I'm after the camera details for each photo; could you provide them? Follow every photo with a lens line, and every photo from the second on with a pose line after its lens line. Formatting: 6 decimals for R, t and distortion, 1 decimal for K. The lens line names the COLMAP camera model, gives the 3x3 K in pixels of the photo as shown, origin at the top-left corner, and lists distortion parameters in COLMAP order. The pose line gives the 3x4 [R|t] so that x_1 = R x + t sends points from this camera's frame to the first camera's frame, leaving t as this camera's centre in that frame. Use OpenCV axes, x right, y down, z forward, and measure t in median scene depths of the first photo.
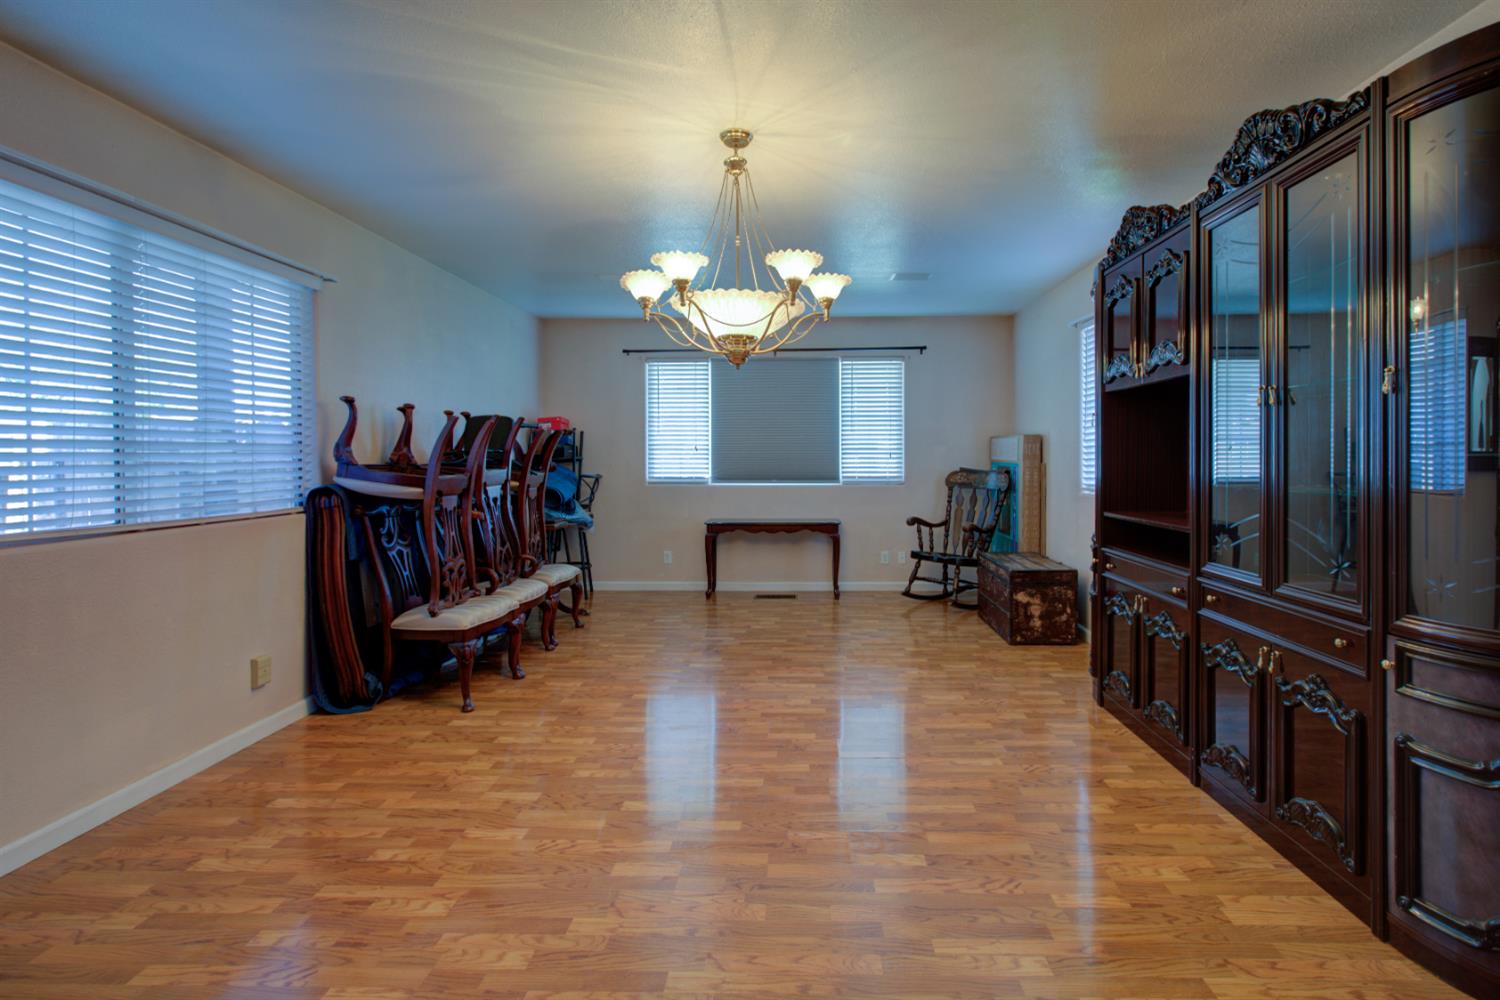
lens RADIAL K [[691.8, 0, 753.6], [0, 691.8, 498.2], [0, 0, 1]] dist [-0.005072, 0.000651]
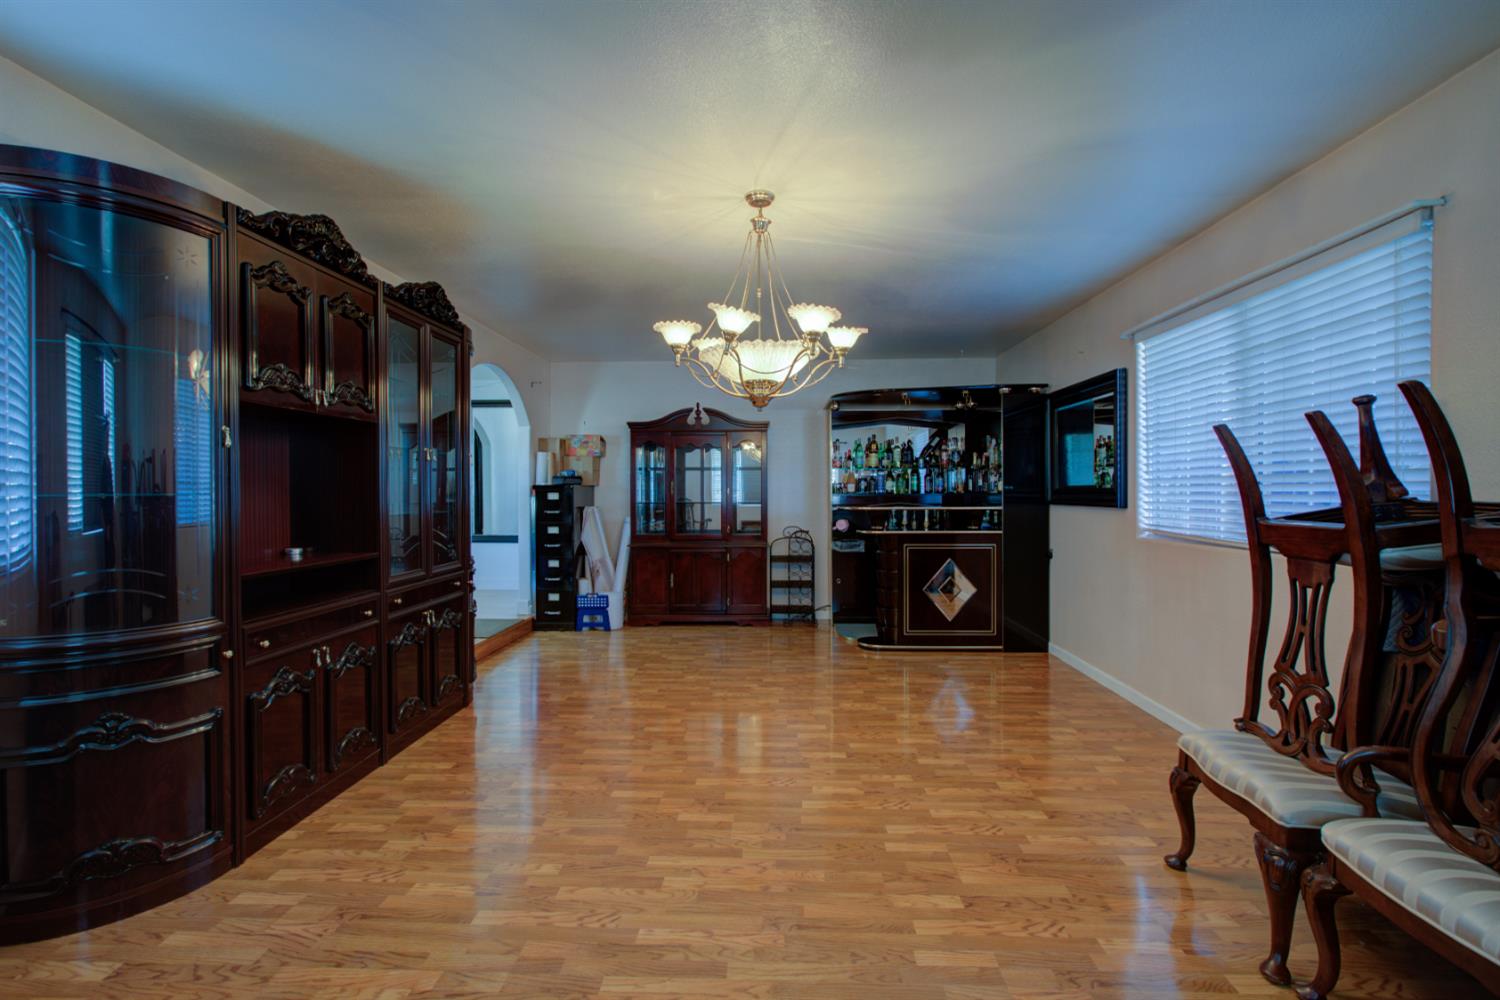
lens RADIAL K [[691.8, 0, 753.6], [0, 691.8, 498.2], [0, 0, 1]] dist [-0.005072, 0.000651]
pose [[-0.999476, 0.007767, -0.031423, 0.022831], [0.005446, 0.997298, 0.073261, -0.132222], [0.031907, 0.073052, -0.996818, 2.116304]]
